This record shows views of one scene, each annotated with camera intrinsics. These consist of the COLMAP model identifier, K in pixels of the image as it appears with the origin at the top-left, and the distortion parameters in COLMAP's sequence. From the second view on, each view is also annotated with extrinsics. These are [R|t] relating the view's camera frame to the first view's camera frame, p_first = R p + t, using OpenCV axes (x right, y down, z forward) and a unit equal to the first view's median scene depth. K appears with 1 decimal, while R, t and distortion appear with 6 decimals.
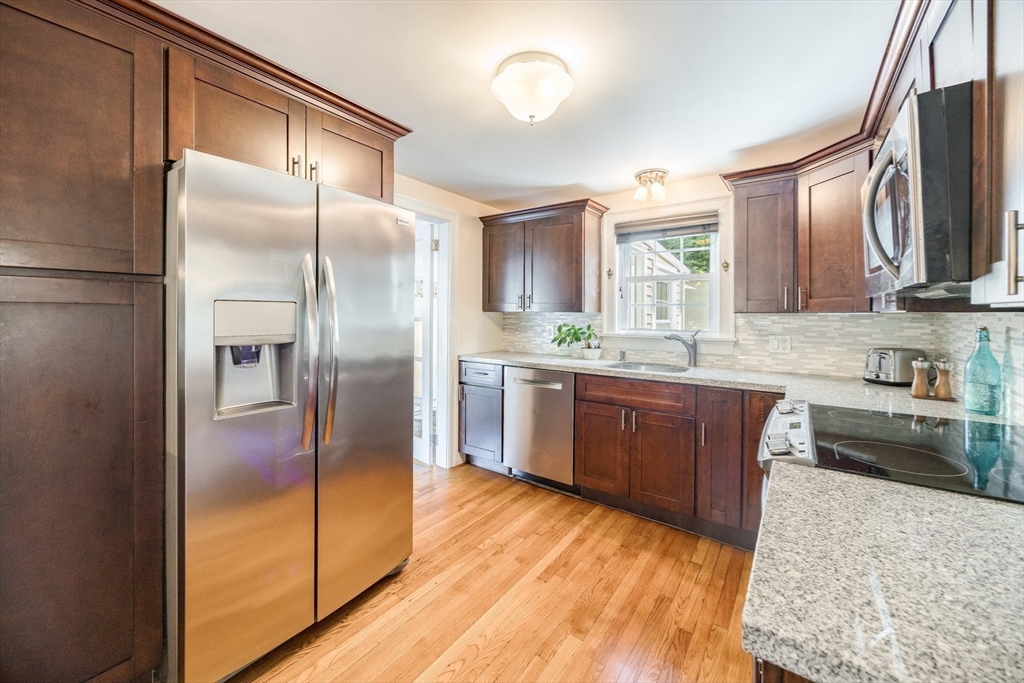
lens RADIAL K [[403.0, 0, 511.4], [0, 403.0, 315.0], [0, 0, 1]] dist [-0.000680, 0.000000]
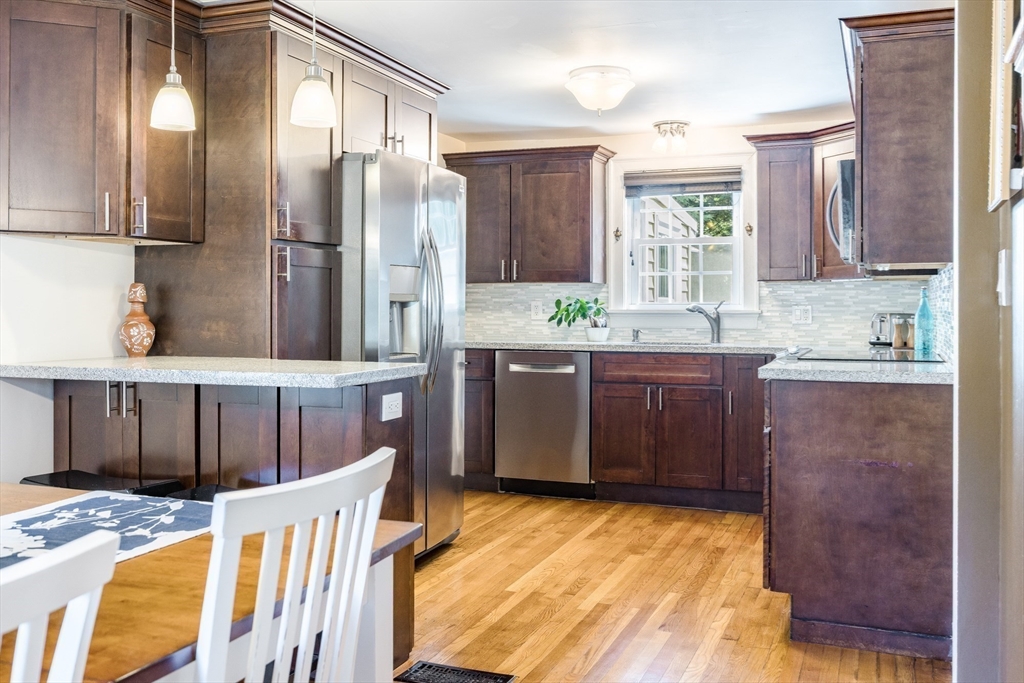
lens RADIAL K [[990.7, 0, 508.4], [0, 990.7, 305.8], [0, 0, 1]] dist [0.002717, 0.002552]
pose [[0.967745, -0.005914, 0.251861, -0.592555], [0.006333, 0.999980, -0.000854, 0.050131], [-0.251851, 0.002422, 0.967763, -1.089479]]
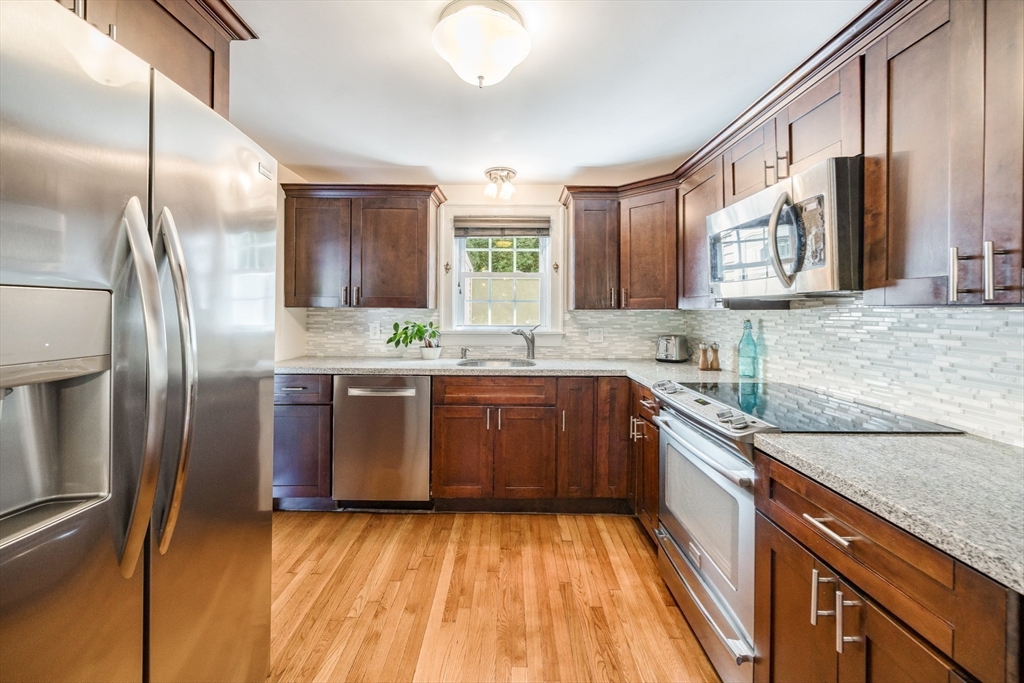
lens RADIAL K [[403.3, 0, 513.1], [0, 403.3, 310.1], [0, 0, 1]] dist [-0.000427, -0.000039]
pose [[0.806226, -0.001145, 0.591606, -0.251085], [0.000666, 0.999999, 0.001028, -0.004463], [-0.591607, -0.000435, 0.806227, 0.177030]]
